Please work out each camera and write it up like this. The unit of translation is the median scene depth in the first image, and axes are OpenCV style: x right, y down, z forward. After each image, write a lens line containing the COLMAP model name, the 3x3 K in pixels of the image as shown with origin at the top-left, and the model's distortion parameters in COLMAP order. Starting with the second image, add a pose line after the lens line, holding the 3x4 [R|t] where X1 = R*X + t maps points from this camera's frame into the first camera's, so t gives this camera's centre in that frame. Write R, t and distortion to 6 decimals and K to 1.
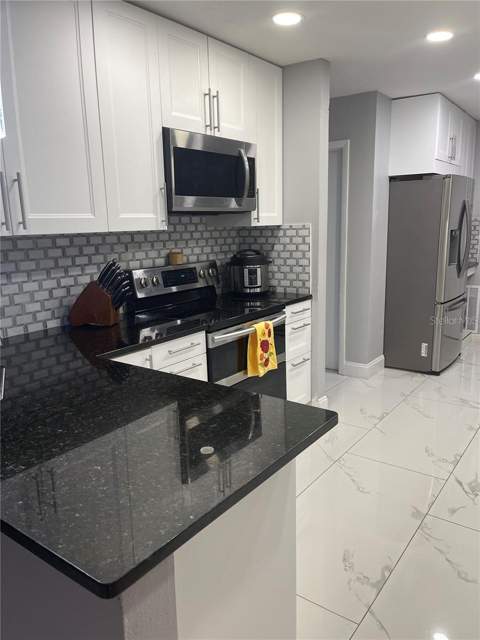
lens RADIAL K [[490.6, 0, 240.0], [0, 490.6, 320.0], [0, 0, 1]] dist [0.038619, -0.000125]
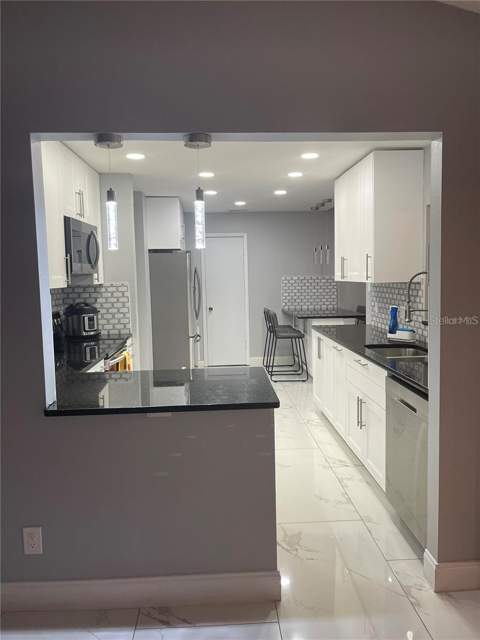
lens RADIAL K [[490.6, 0, 240.0], [0, 490.6, 320.0], [0, 0, 1]] dist [0.038619, -0.000125]
pose [[0.771892, -0.054787, 0.633388, -0.484325], [0.128564, 0.989148, -0.071117, 0.047318], [-0.622618, 0.136325, 0.770560, -0.248382]]
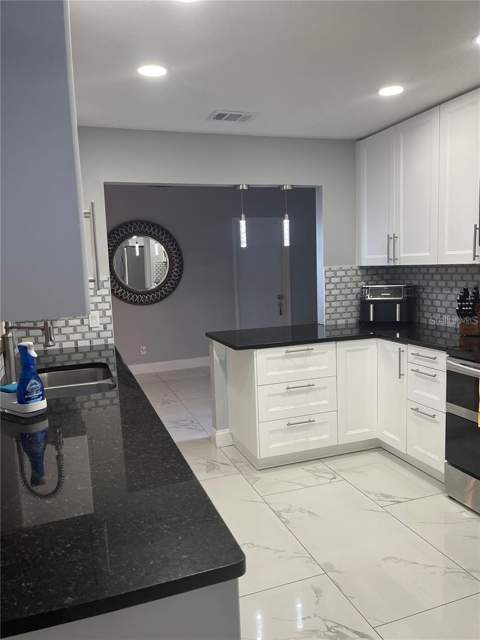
lens RADIAL K [[490.6, 0, 240.0], [0, 490.6, 320.0], [0, 0, 1]] dist [0.038619, -0.000125]
pose [[-0.562765, 0.128027, -0.816642, 1.180497], [-0.119821, 0.964865, 0.233835, -0.275593], [0.817886, 0.229446, -0.527652, 1.256695]]
